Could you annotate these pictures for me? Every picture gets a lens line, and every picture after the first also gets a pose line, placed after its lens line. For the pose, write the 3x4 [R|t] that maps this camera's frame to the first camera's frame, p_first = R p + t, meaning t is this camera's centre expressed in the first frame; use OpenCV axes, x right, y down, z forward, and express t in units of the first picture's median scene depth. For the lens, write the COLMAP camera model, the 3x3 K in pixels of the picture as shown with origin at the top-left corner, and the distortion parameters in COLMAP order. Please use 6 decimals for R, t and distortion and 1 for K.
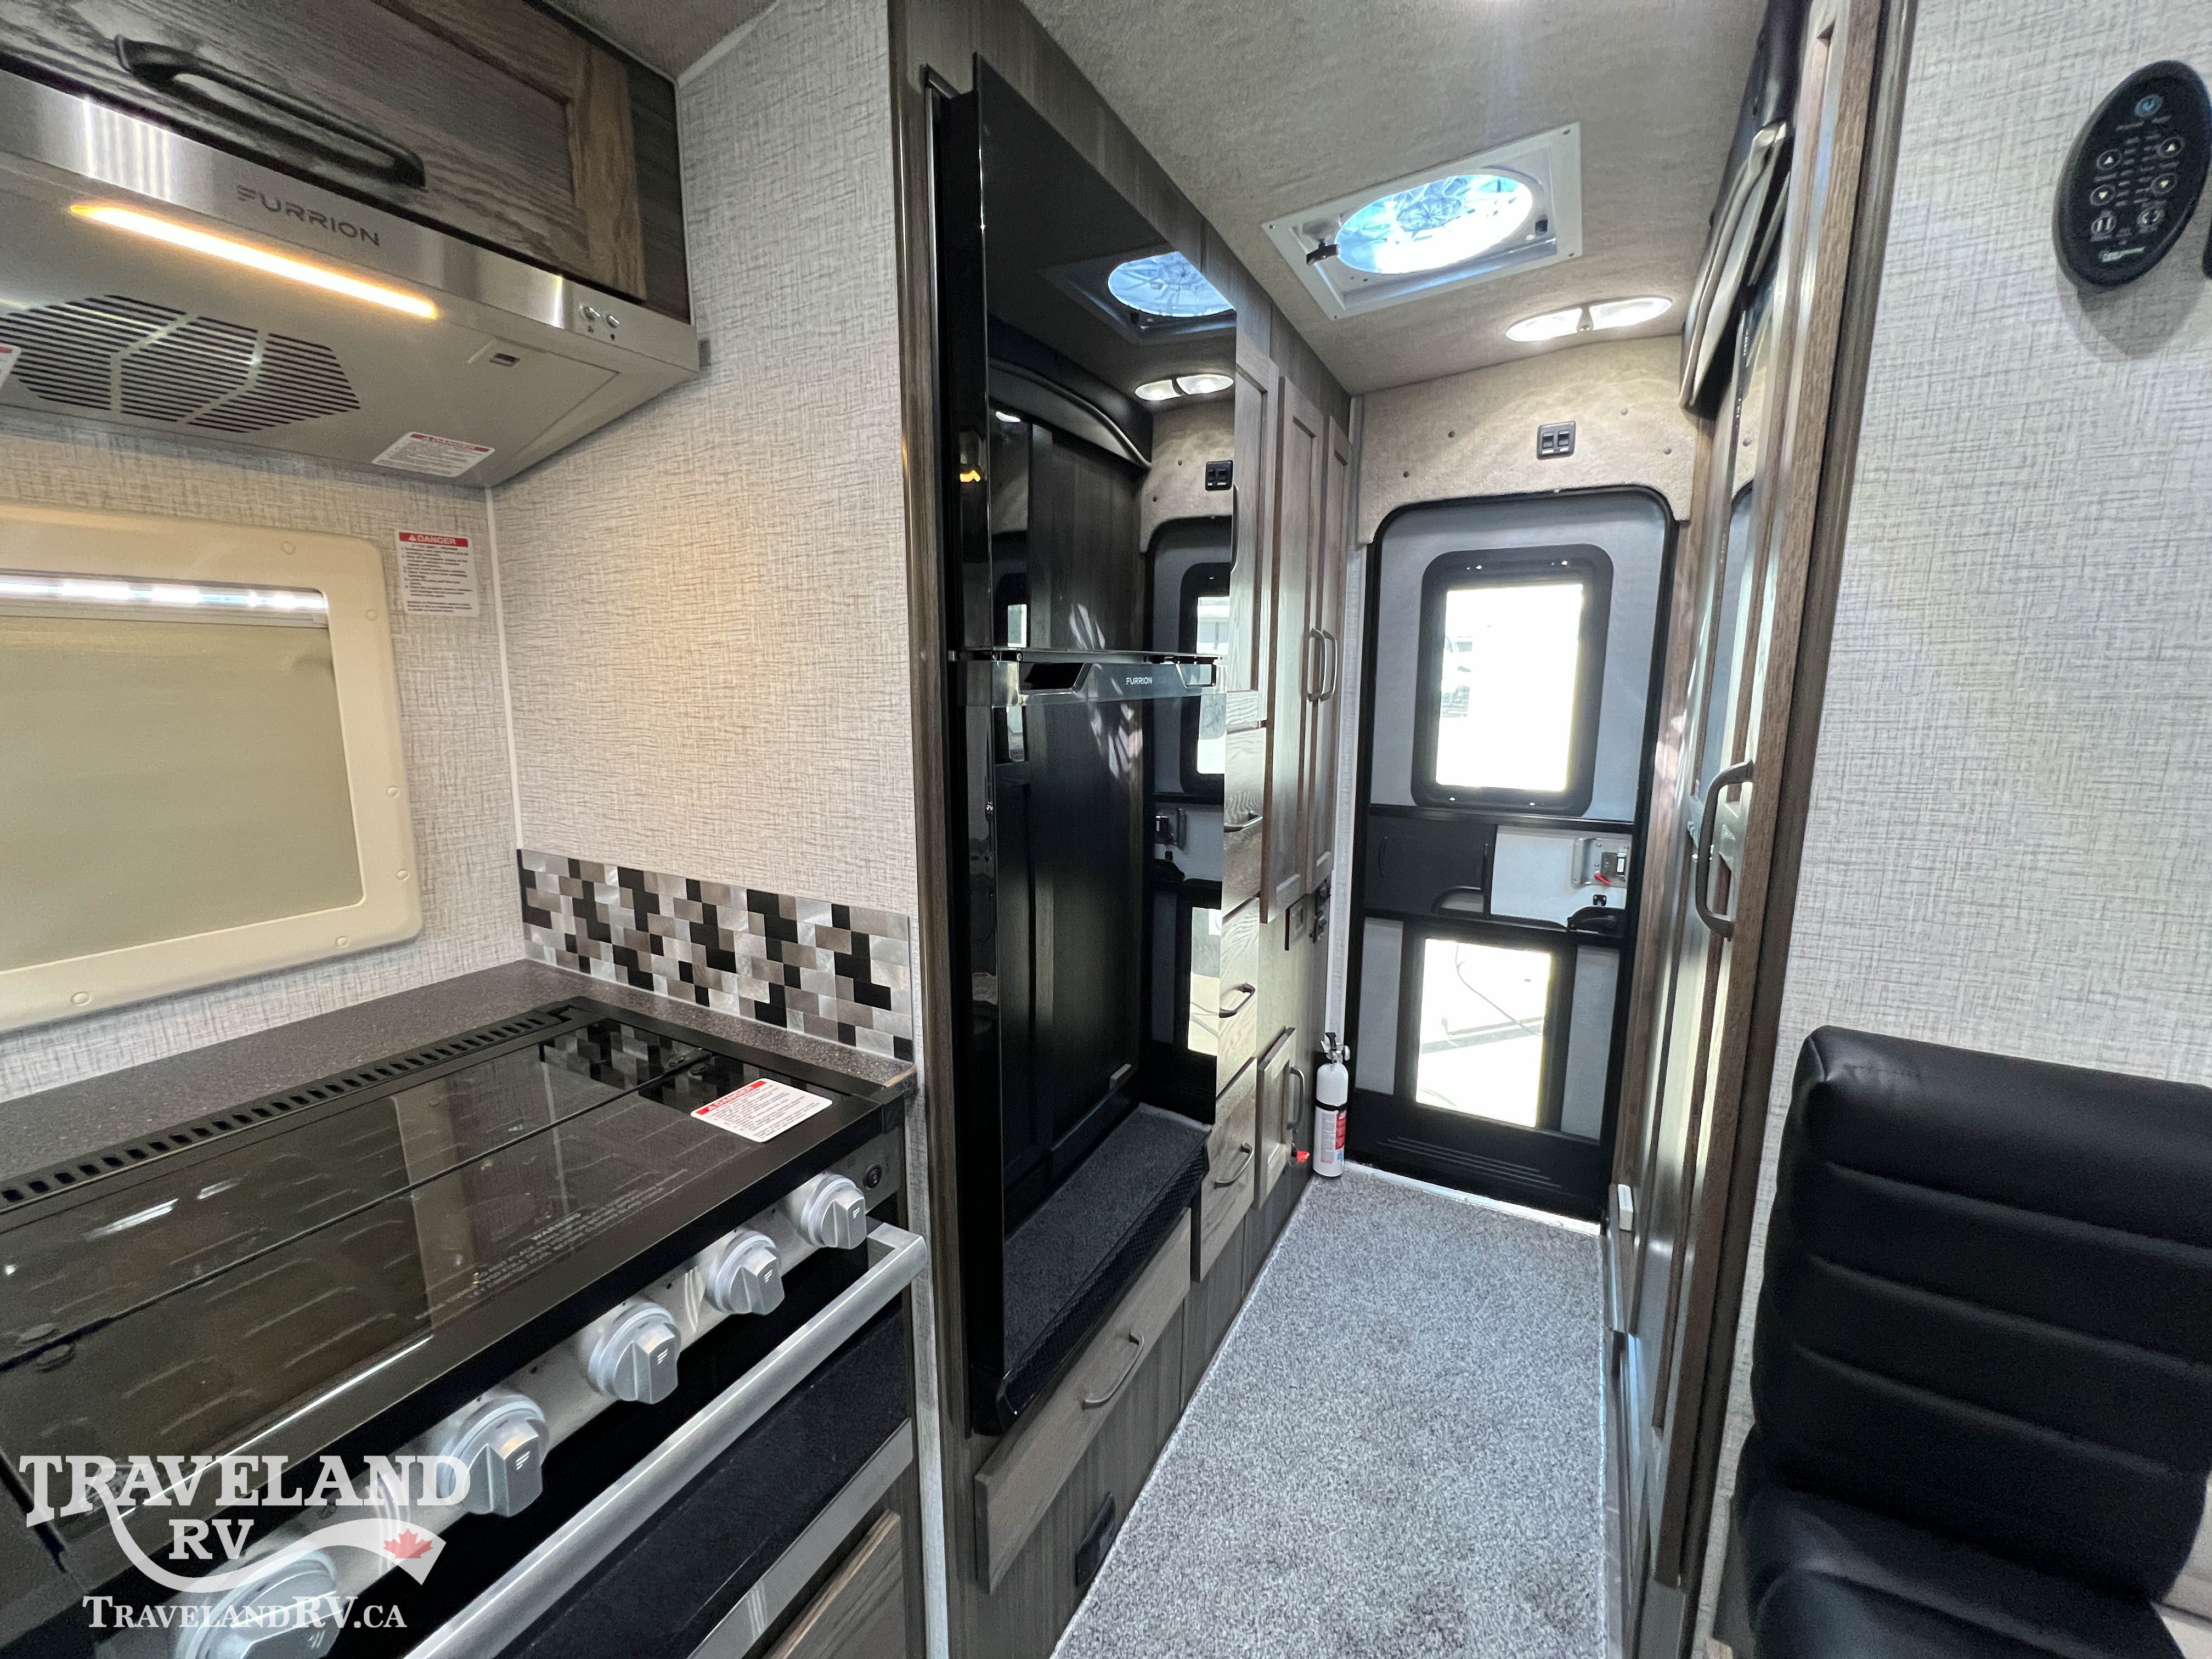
lens RADIAL K [[882.4, 0, 1101.6], [0, 882.4, 827.7], [0, 0, 1]] dist [-0.000932, 0.000250]
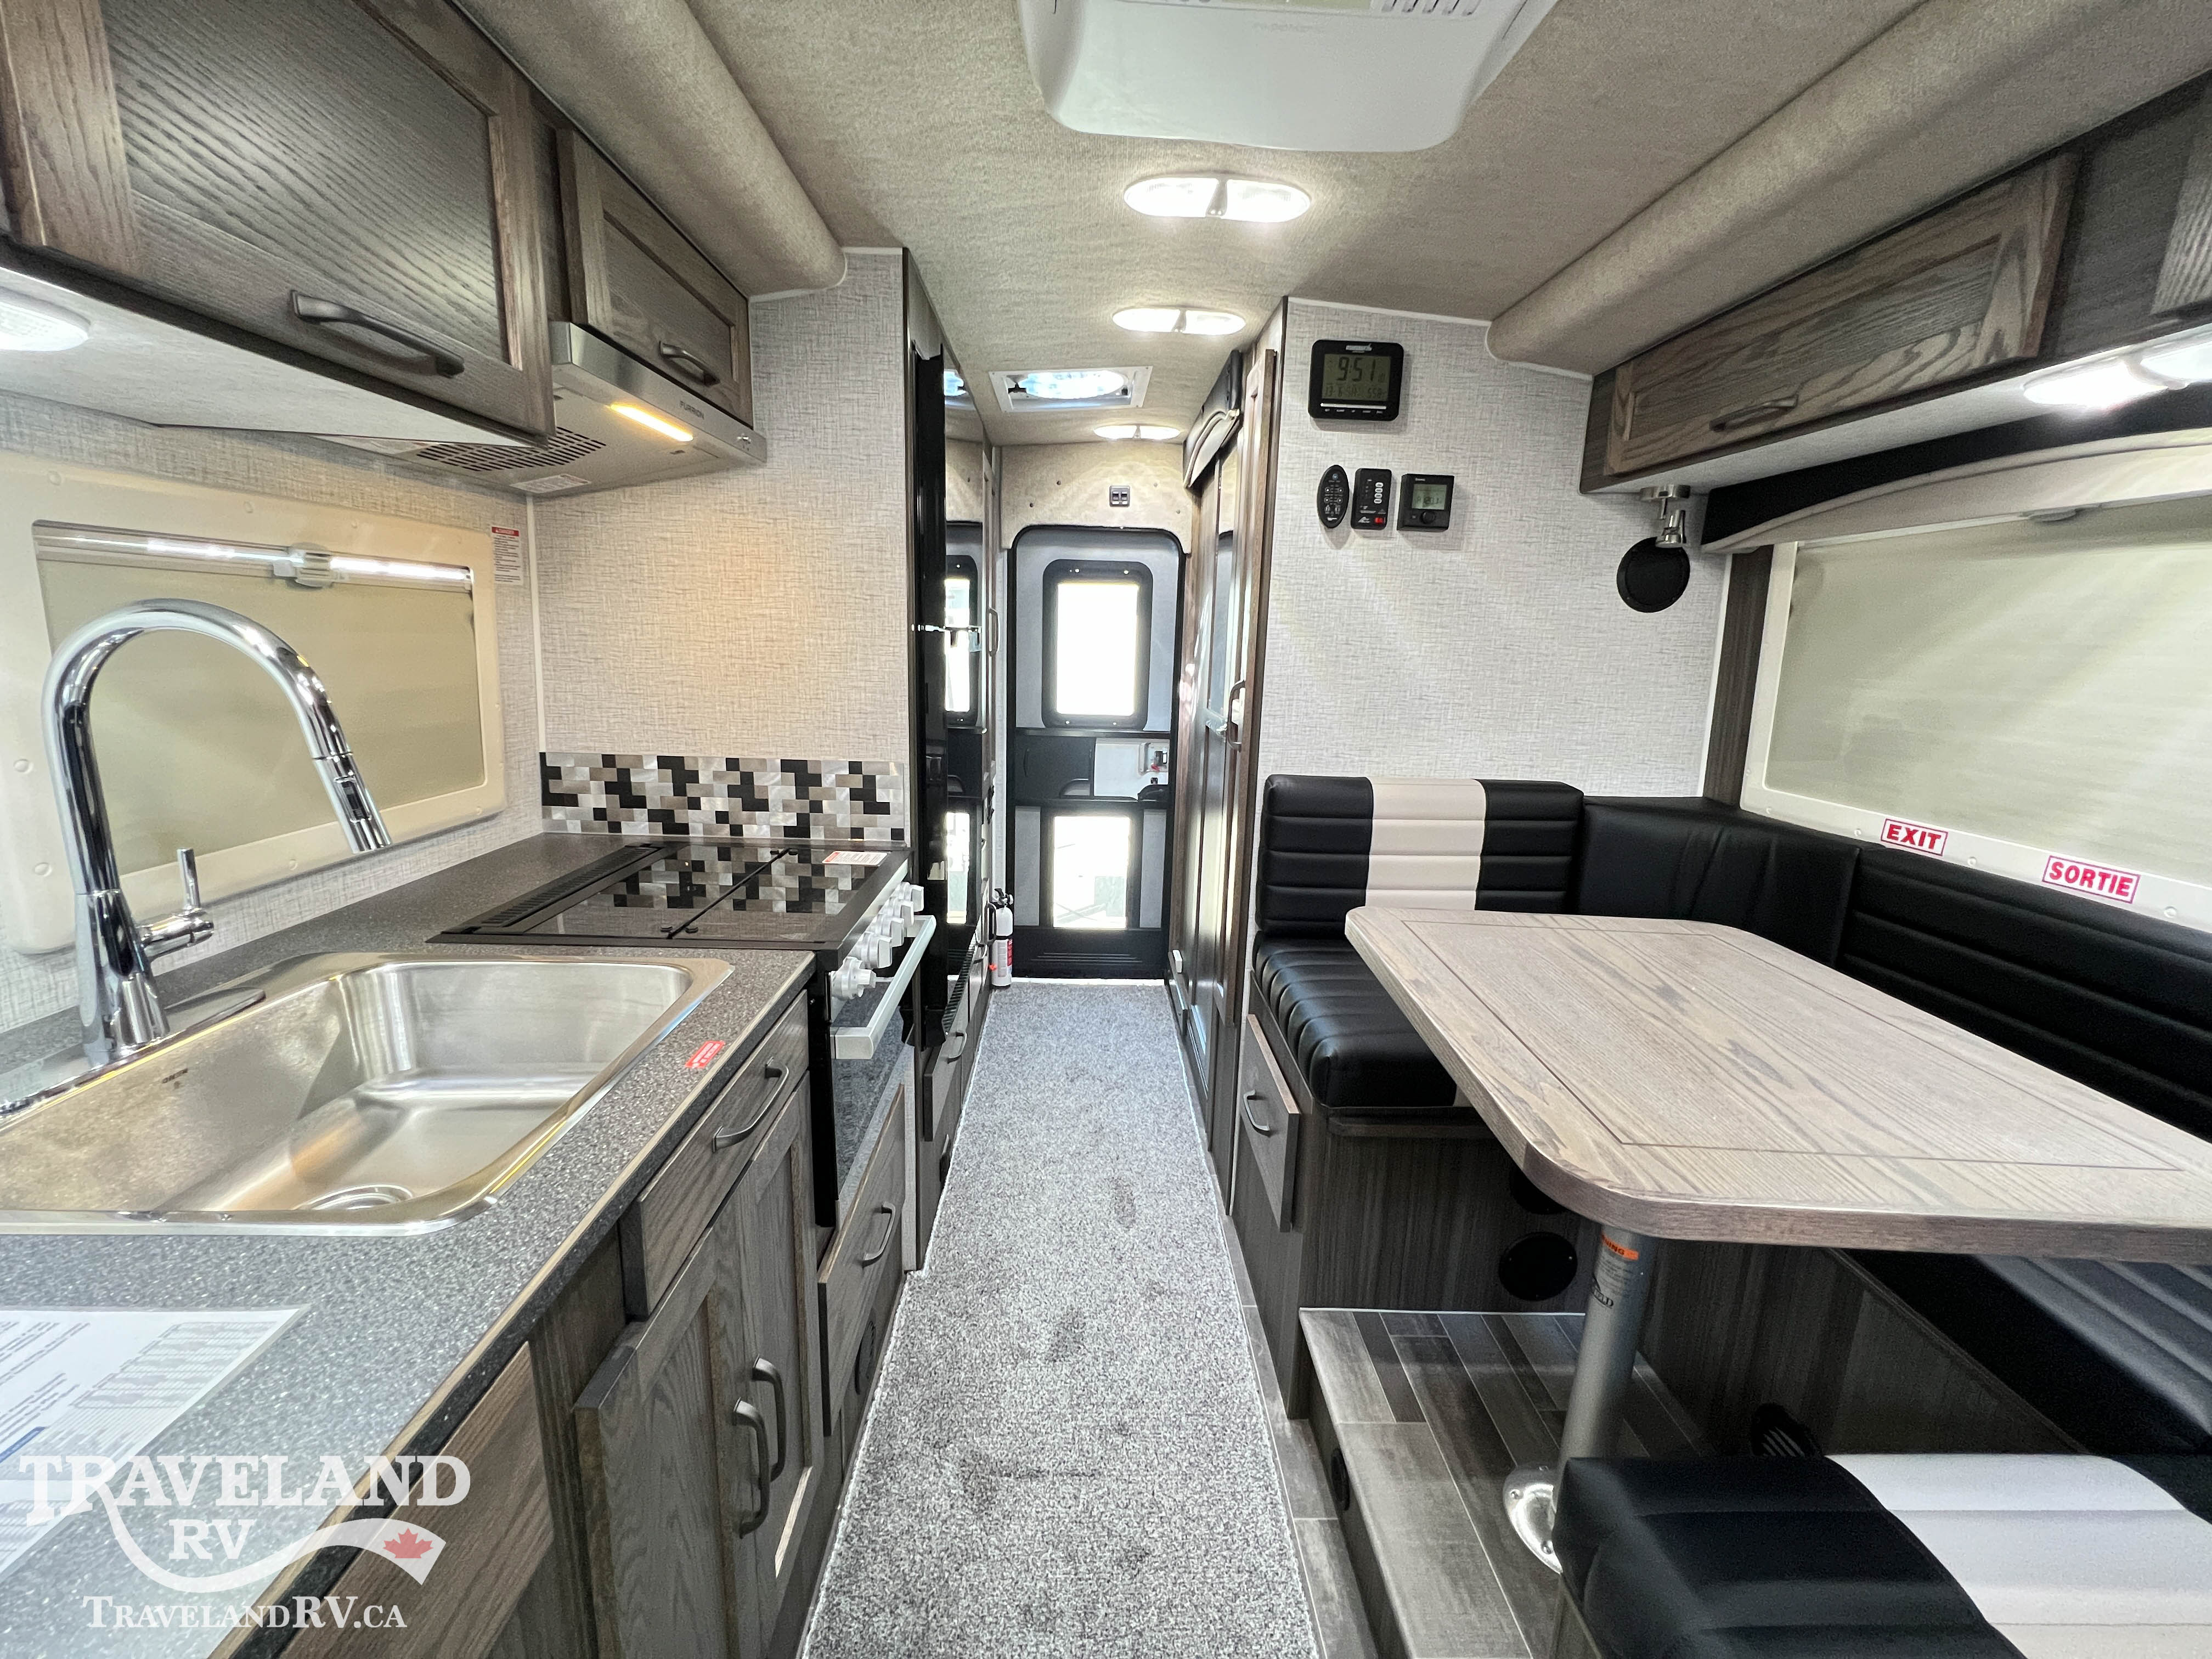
lens RADIAL K [[882.4, 0, 1101.6], [0, 882.4, 827.7], [0, 0, 1]] dist [-0.000932, 0.000250]
pose [[0.866174, -0.080554, 0.493207, -0.384713], [0.057672, 0.996442, 0.061461, 0.071120], [-0.496403, -0.024791, 0.867738, -0.431202]]
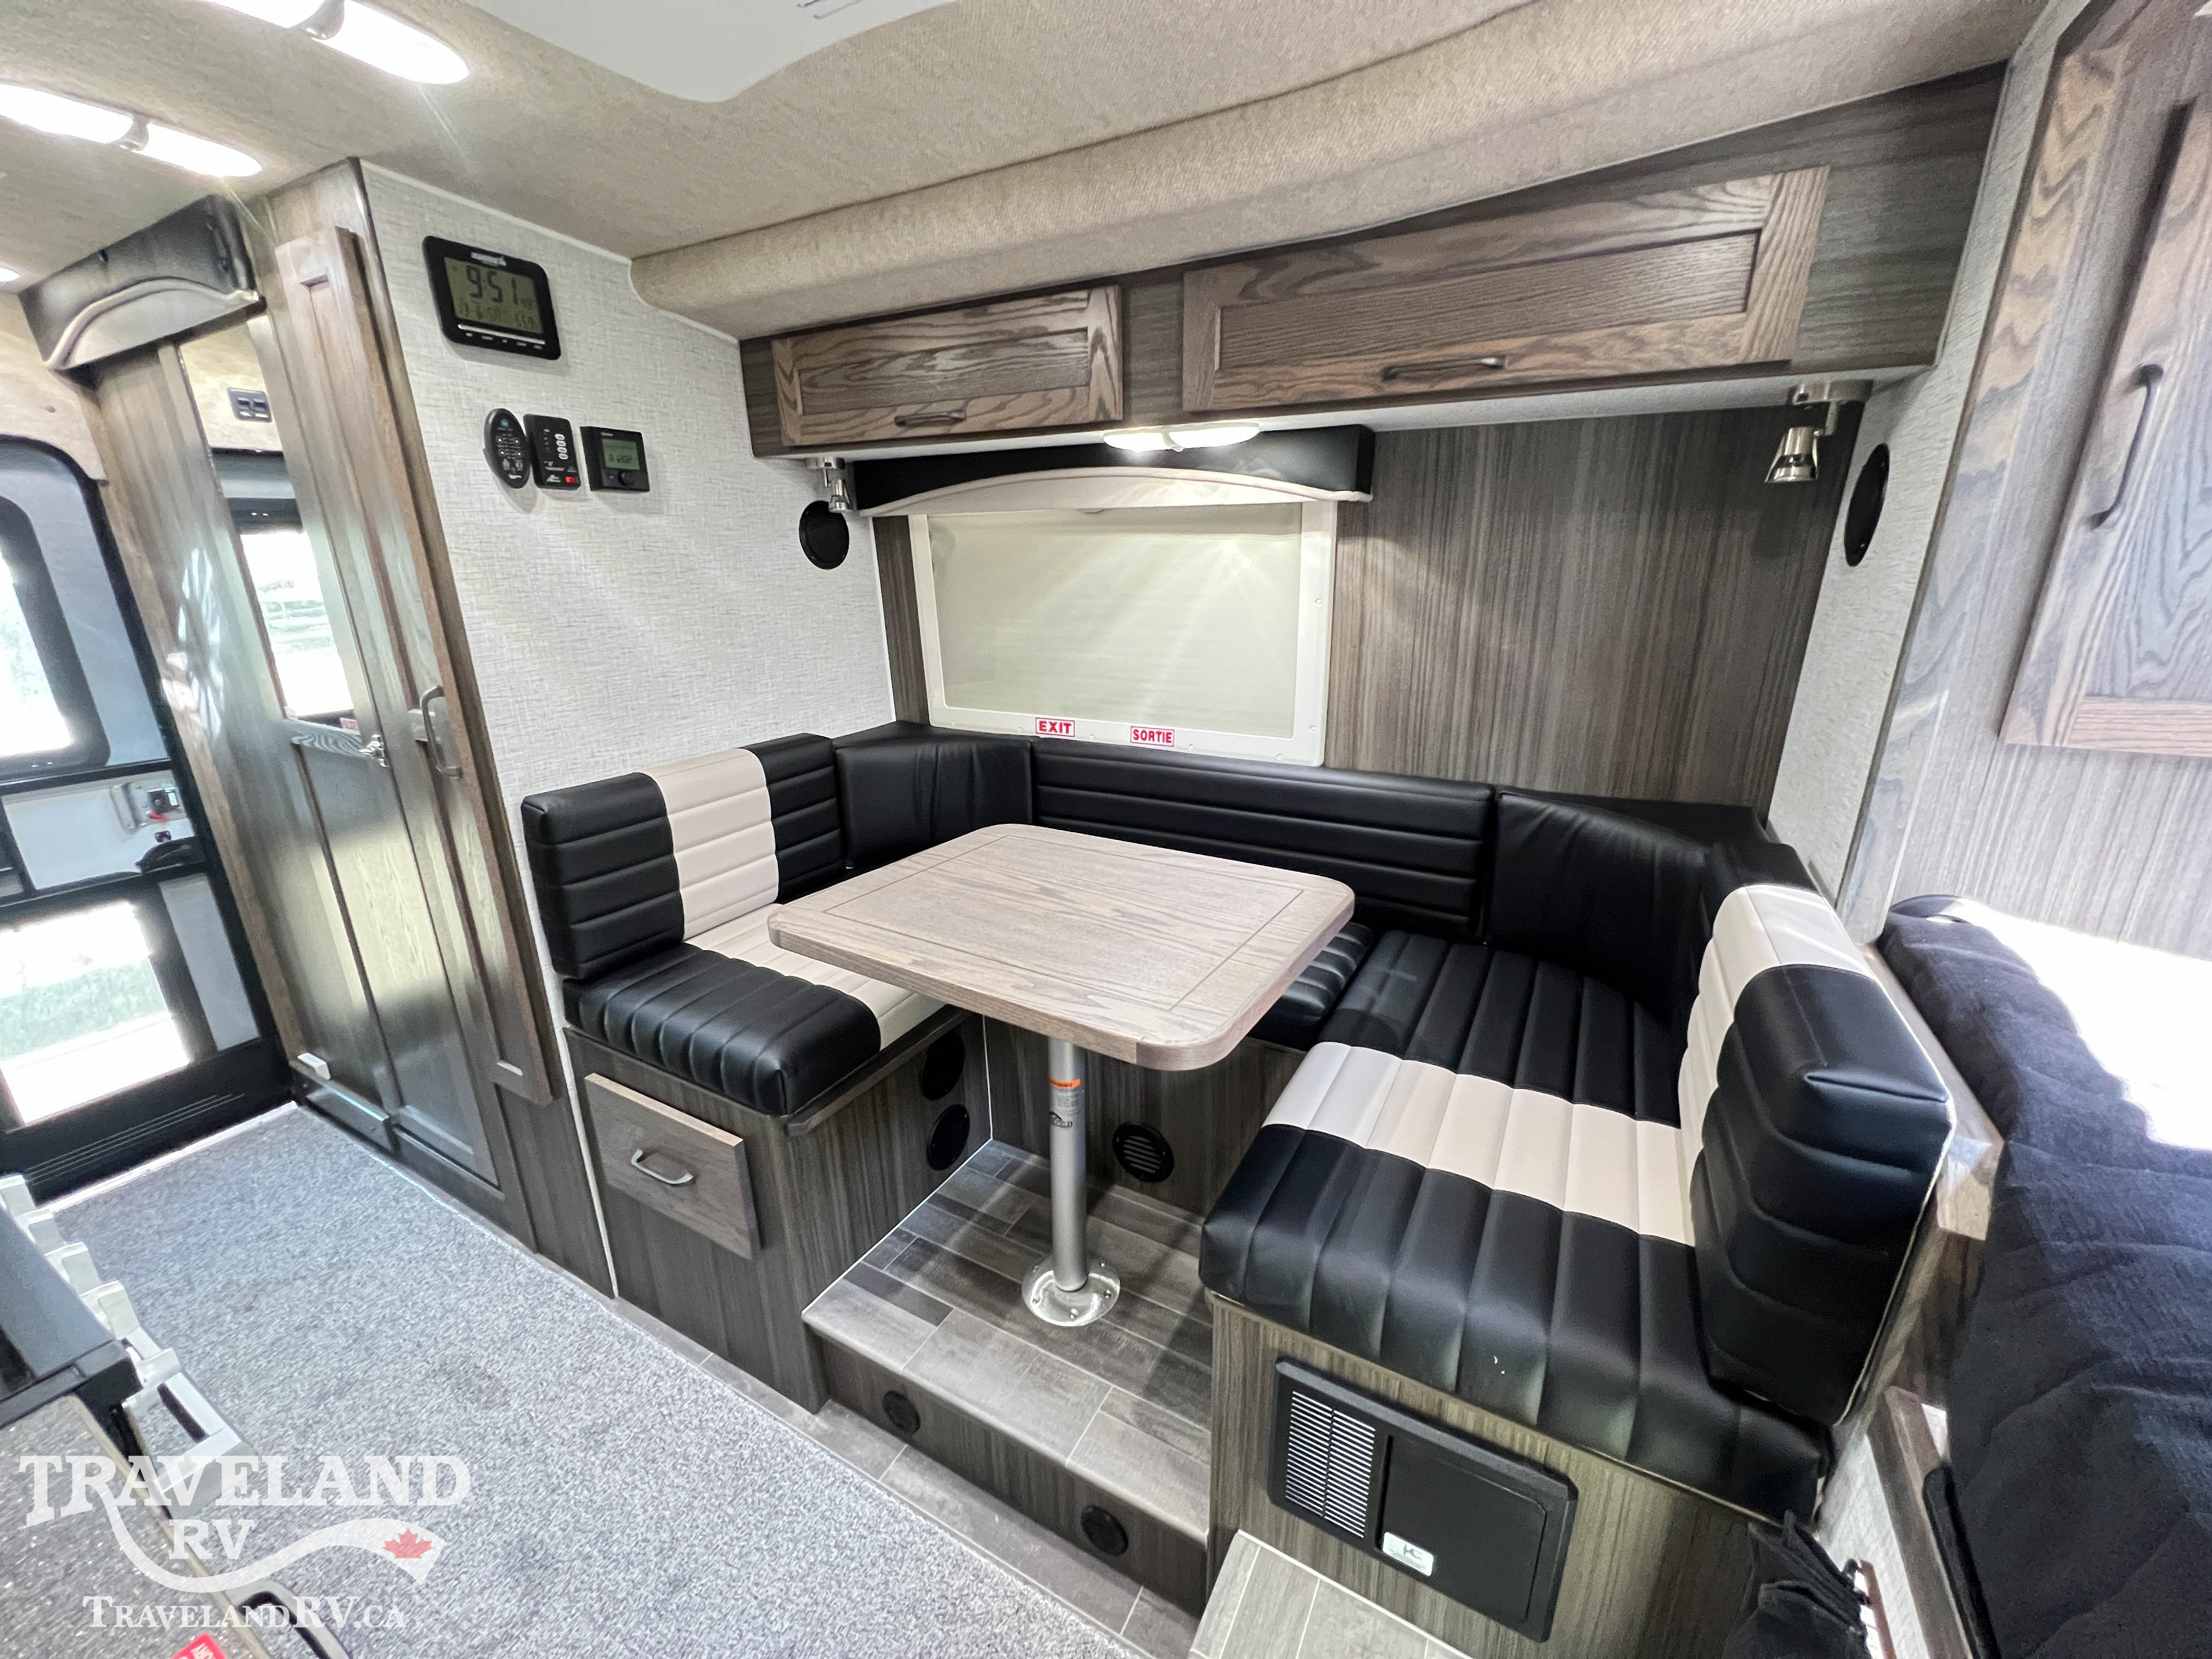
lens RADIAL K [[882.4, 0, 1101.6], [0, 882.4, 827.7], [0, 0, 1]] dist [-0.000932, 0.000250]
pose [[0.011057, -0.298498, 0.954346, -0.500885], [0.185555, 0.938441, 0.291373, -0.031907], [-0.982572, 0.173862, 0.065764, -0.216855]]
